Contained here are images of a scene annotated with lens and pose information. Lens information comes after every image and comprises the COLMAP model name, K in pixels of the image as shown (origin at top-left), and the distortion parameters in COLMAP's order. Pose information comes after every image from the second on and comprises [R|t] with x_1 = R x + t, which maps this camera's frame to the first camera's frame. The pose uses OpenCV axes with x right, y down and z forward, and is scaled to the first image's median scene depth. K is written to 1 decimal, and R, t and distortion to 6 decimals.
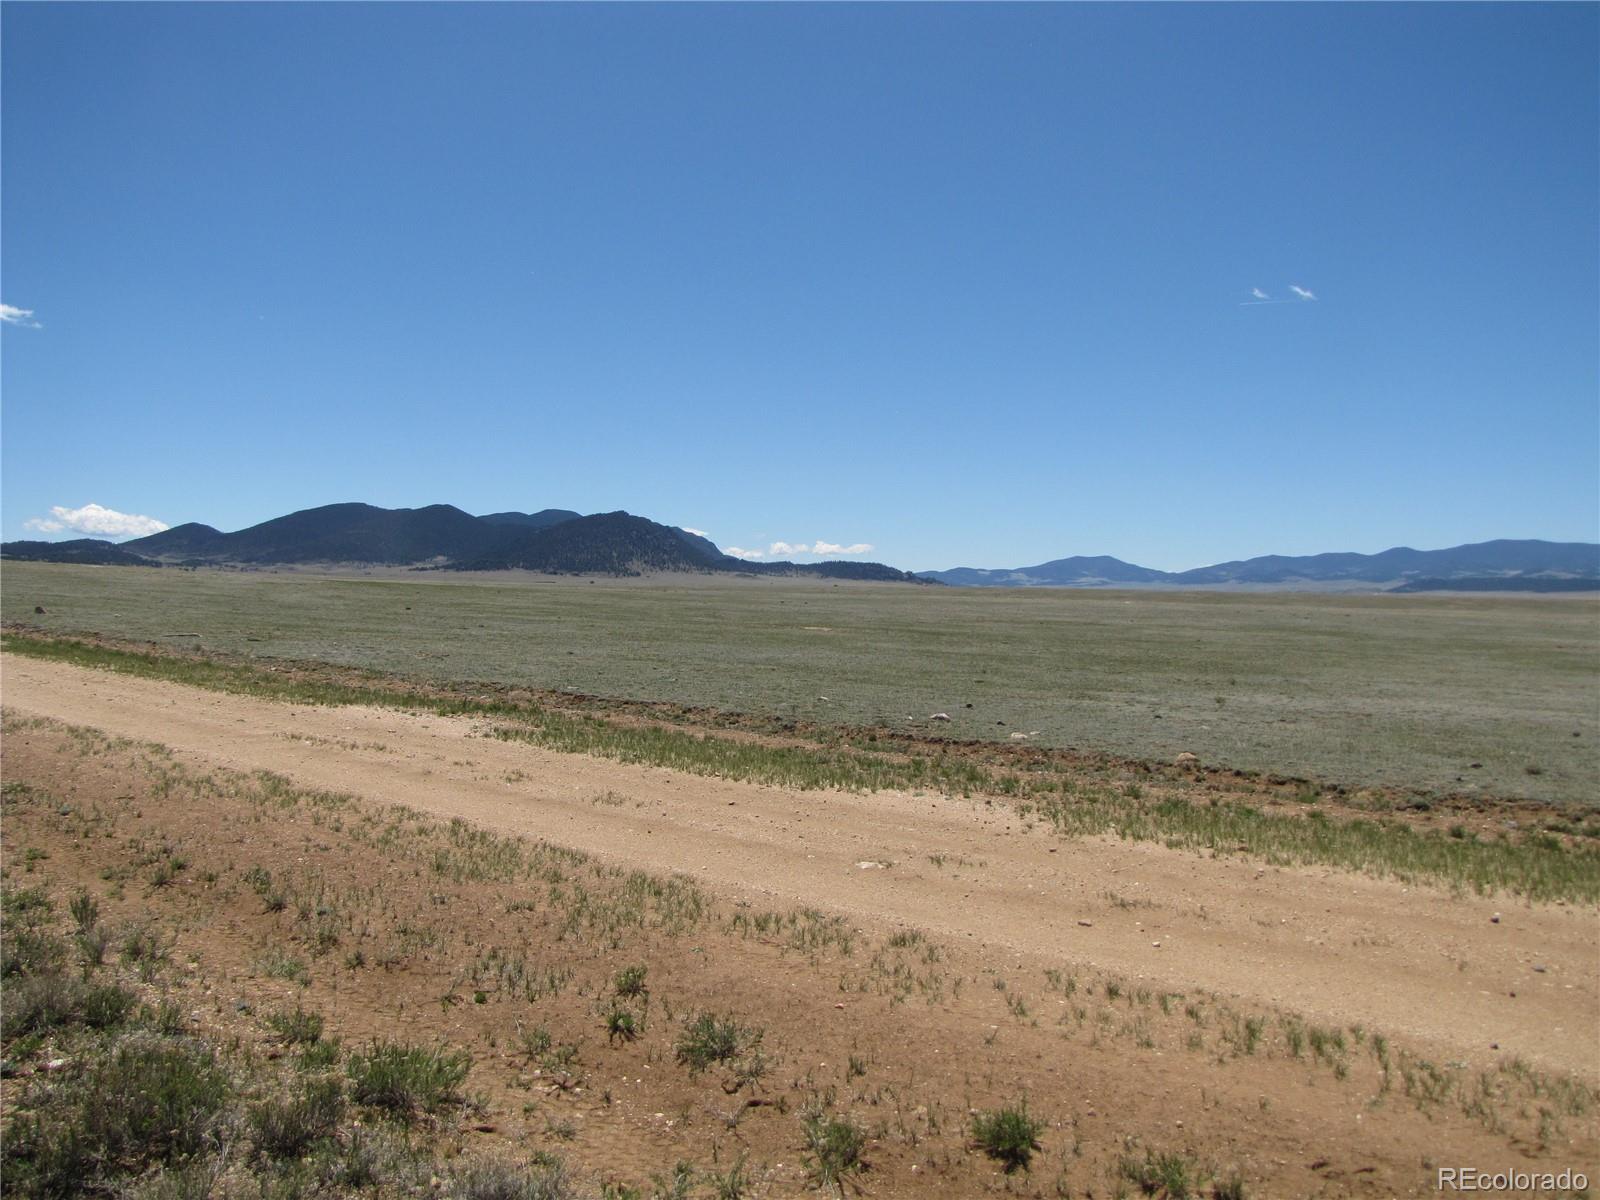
lens RADIAL K [[1335.3, 0, 790.7], [0, 1335.3, 592.3], [0, 0, 1]] dist [-0.183065, 0.170085]
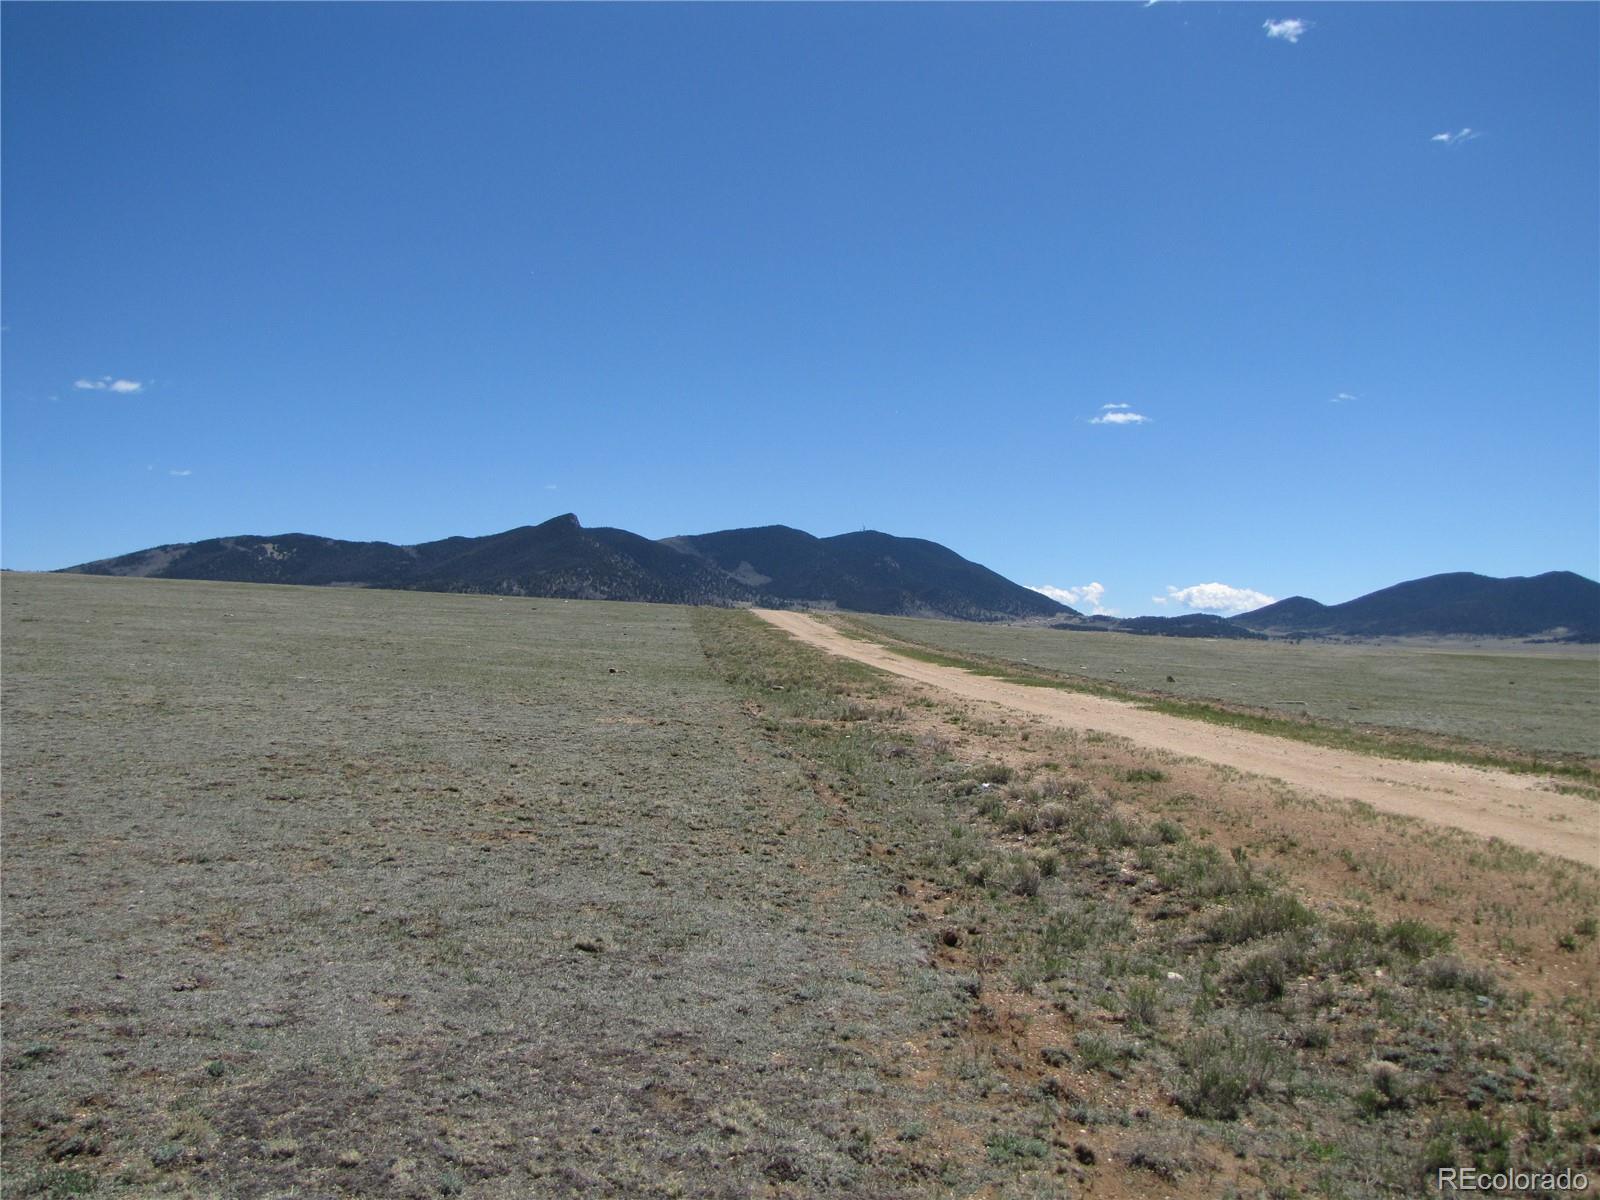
lens RADIAL K [[1335.3, 0, 790.7], [0, 1335.3, 592.3], [0, 0, 1]] dist [-0.183065, 0.170085]
pose [[0.694259, -0.026899, -0.719223, 0.076413], [-0.013279, 0.998653, -0.050167, -0.000736], [0.719603, 0.044379, 0.692966, -0.171899]]
